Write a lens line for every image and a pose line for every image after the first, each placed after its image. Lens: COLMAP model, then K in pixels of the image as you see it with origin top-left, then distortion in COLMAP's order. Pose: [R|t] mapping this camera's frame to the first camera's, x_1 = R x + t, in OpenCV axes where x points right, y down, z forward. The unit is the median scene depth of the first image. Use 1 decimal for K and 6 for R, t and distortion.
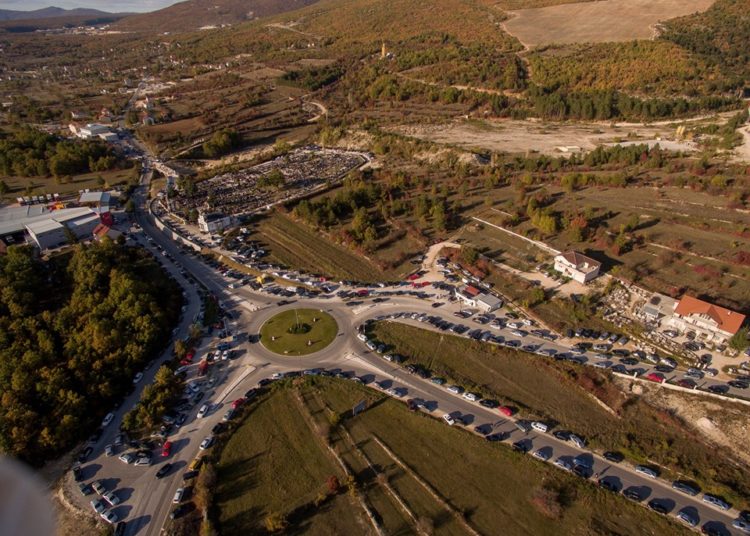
lens RADIAL K [[435.4, 0, 371.3], [0, 435.4, 277.0], [0, 0, 1]] dist [-0.121999, 0.086015]
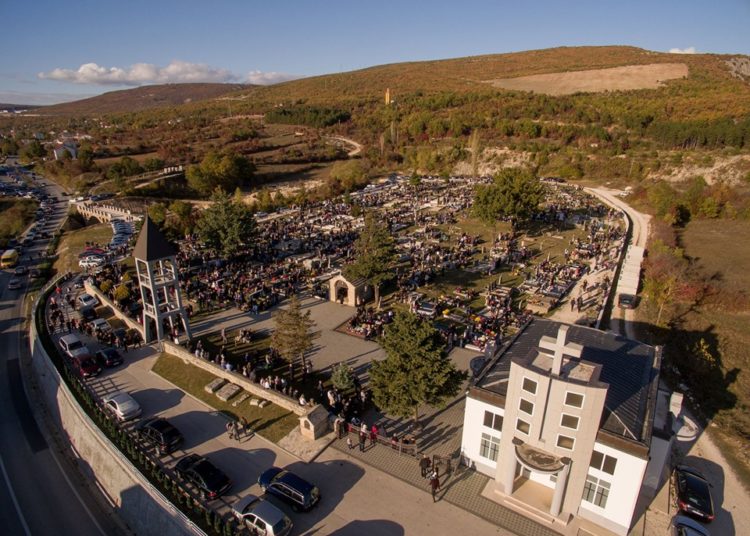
lens RADIAL K [[435.4, 0, 371.3], [0, 435.4, 277.0], [0, 0, 1]] dist [-0.121999, 0.086015]
pose [[0.987174, -0.048763, 0.152018, -0.266547], [0.077354, 0.979066, -0.188269, -0.089292], [-0.139655, 0.197613, 0.970281, 0.527592]]
